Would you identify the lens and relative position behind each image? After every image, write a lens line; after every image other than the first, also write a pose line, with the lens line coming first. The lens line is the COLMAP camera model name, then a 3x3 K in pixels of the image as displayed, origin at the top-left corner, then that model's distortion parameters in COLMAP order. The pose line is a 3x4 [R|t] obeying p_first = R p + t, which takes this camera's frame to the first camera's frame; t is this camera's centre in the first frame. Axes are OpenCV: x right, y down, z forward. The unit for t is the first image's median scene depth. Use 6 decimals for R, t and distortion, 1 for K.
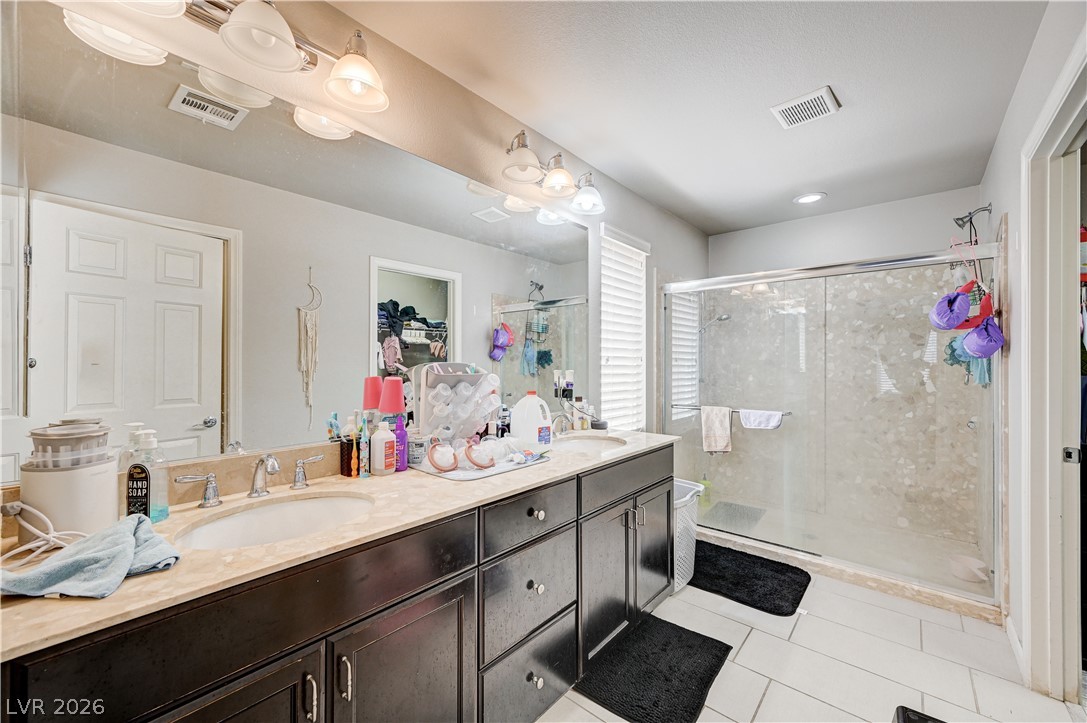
lens RADIAL K [[436.0, 0, 548.0], [0, 436.0, 361.7], [0, 0, 1]] dist [-0.002446, 0.000780]
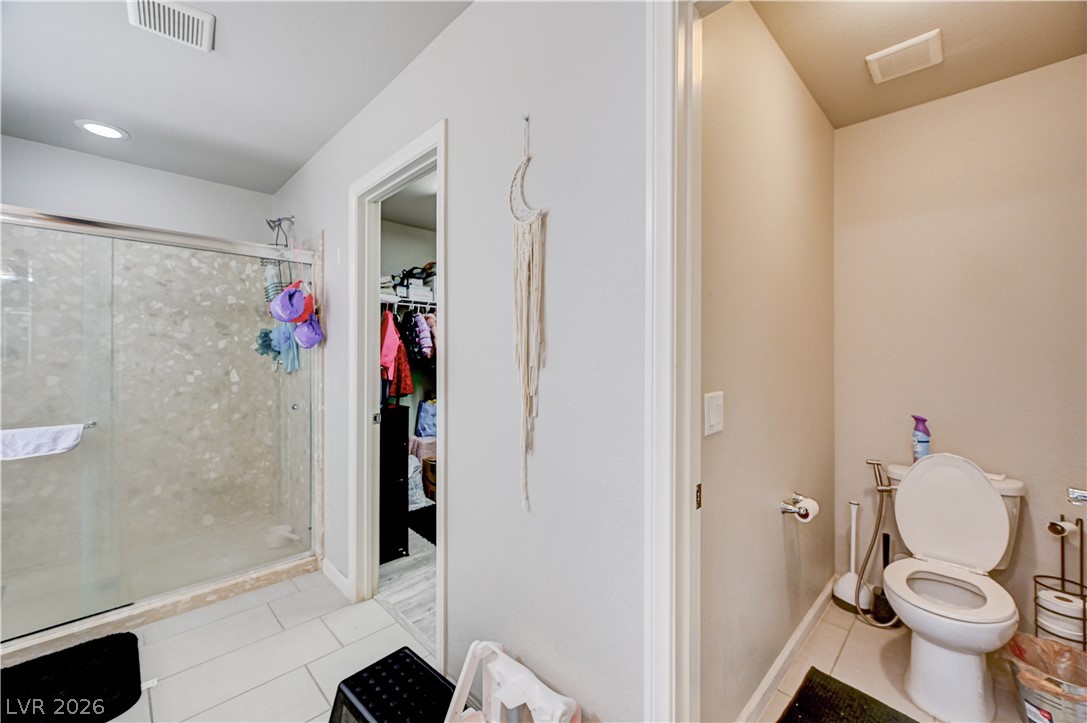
lens RADIAL K [[436.0, 0, 547.1], [0, 436.0, 353.8], [0, 0, 1]] dist [-0.002446, 0.000780]
pose [[0.064898, -0.001618, 0.997891, -0.087775], [-0.002676, 0.999995, 0.001796, 0.001455], [-0.997888, -0.002786, 0.064893, 0.199434]]
